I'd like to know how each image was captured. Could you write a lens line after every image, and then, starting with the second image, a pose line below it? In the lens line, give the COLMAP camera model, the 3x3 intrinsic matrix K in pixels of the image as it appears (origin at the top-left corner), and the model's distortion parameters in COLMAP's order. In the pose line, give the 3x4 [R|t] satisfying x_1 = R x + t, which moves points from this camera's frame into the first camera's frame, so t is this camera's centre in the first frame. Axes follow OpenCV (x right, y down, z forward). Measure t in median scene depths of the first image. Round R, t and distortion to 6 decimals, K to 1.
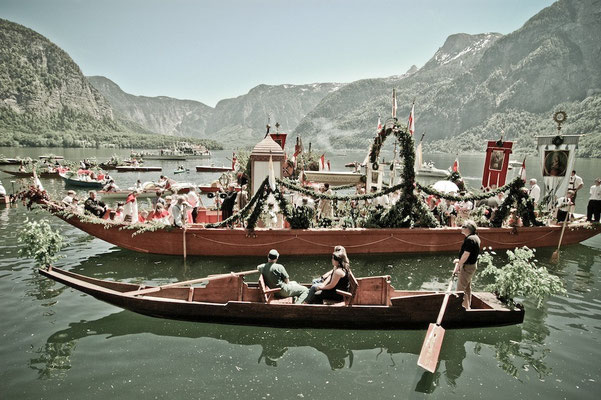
lens RADIAL K [[321.4, 0, 297.4], [0, 321.4, 202.7], [0, 0, 1]] dist [-0.009749, -0.008914]
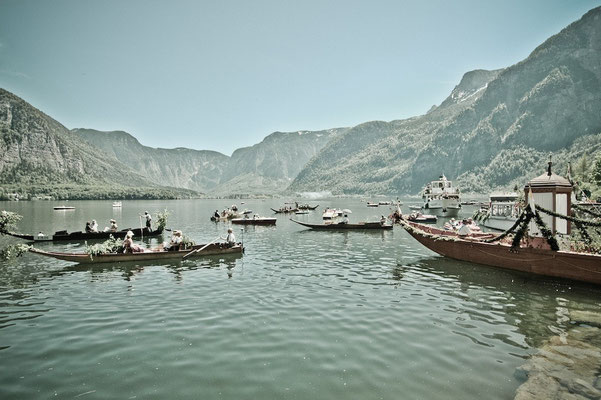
lens RADIAL K [[341.1, 0, 299.2], [0, 341.1, 205.4], [0, 0, 1]] dist [-0.021060, -0.004140]
pose [[0.994699, -0.023393, -0.100137, 0.156098], [0.009195, 0.990114, -0.139963, -0.003620], [0.102422, 0.138301, 0.985080, 0.043492]]
